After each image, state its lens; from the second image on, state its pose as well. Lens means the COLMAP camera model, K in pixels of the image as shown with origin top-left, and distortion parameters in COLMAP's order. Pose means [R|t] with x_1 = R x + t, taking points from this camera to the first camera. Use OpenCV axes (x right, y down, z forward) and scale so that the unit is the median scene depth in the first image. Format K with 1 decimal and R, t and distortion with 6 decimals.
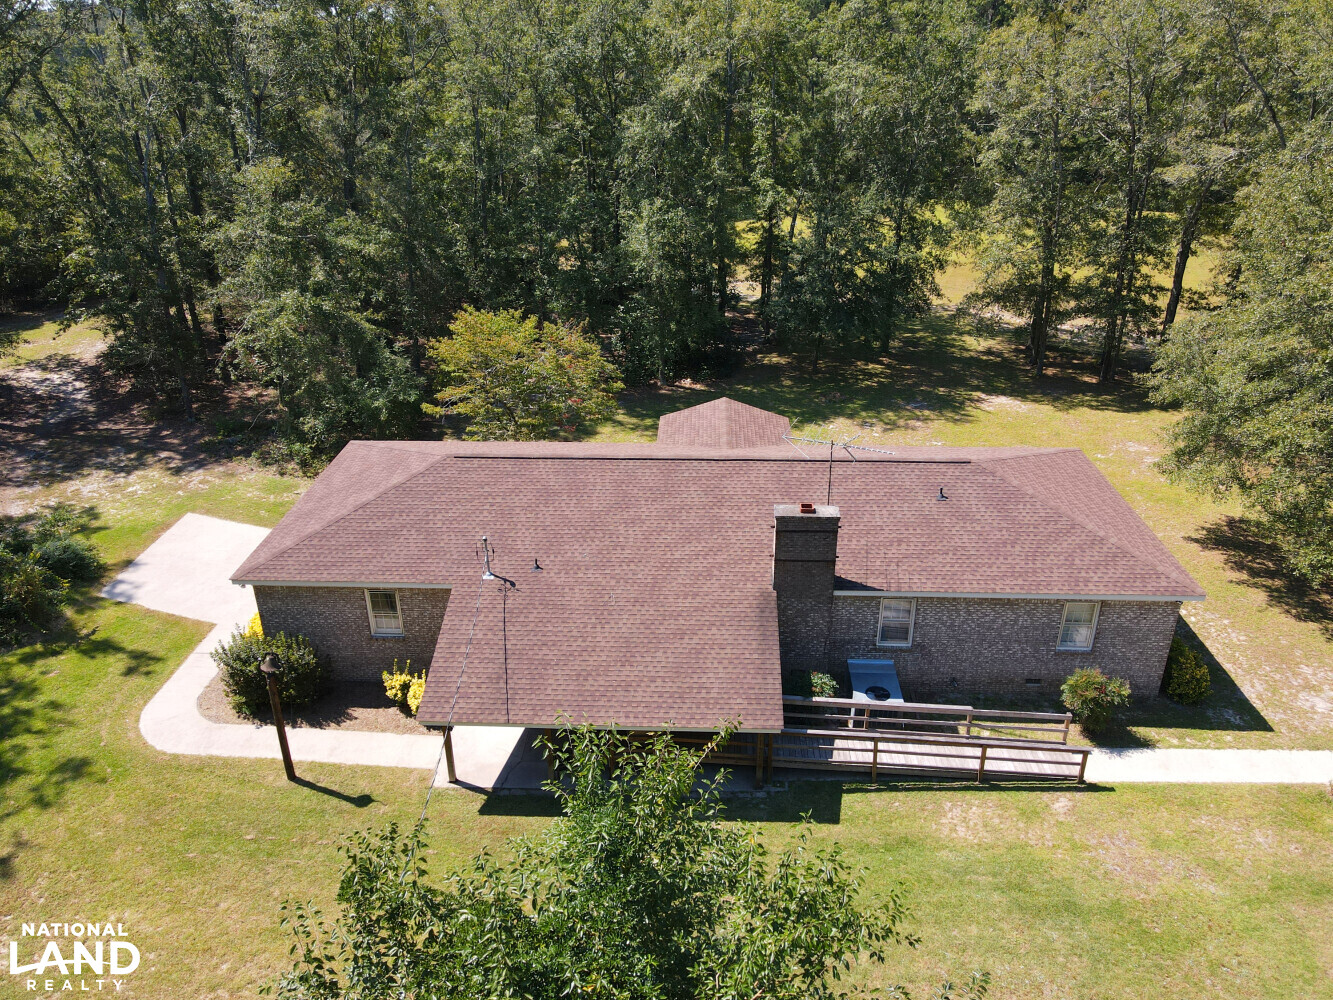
lens RADIAL K [[971.7, 0, 661.5], [0, 971.7, 495.2], [0, 0, 1]] dist [0.017732, 0.001769]
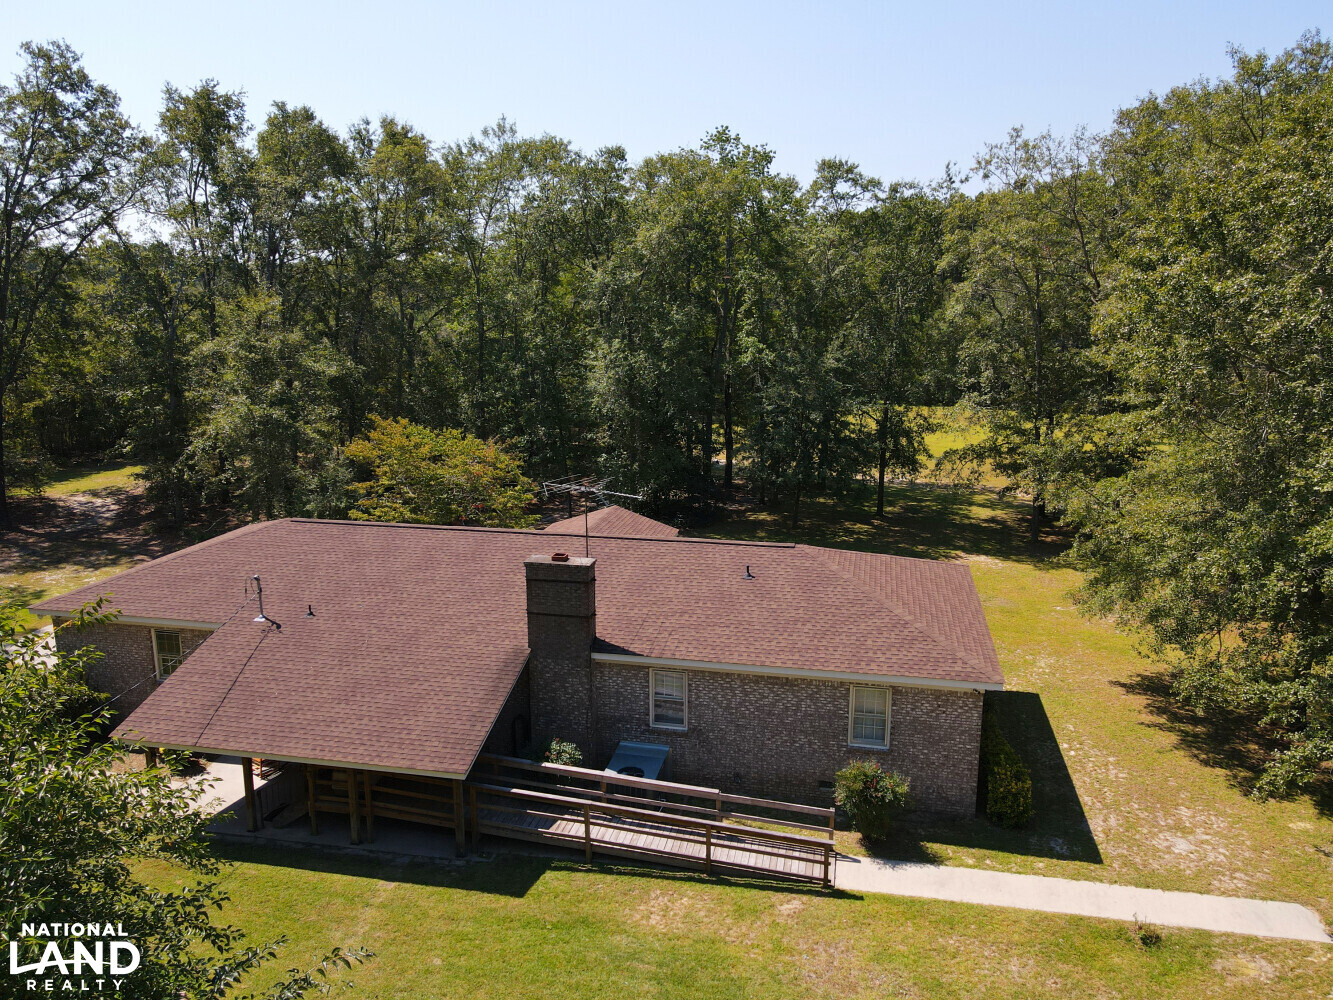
lens RADIAL K [[971.7, 0, 665.2], [0, 971.7, 502.4], [0, 0, 1]] dist [0.017732, 0.001769]
pose [[0.985317, 0.041530, -0.165610, 0.387038], [-0.078836, 0.971040, -0.225536, 0.159976], [0.151447, 0.235280, 0.960056, 0.088488]]
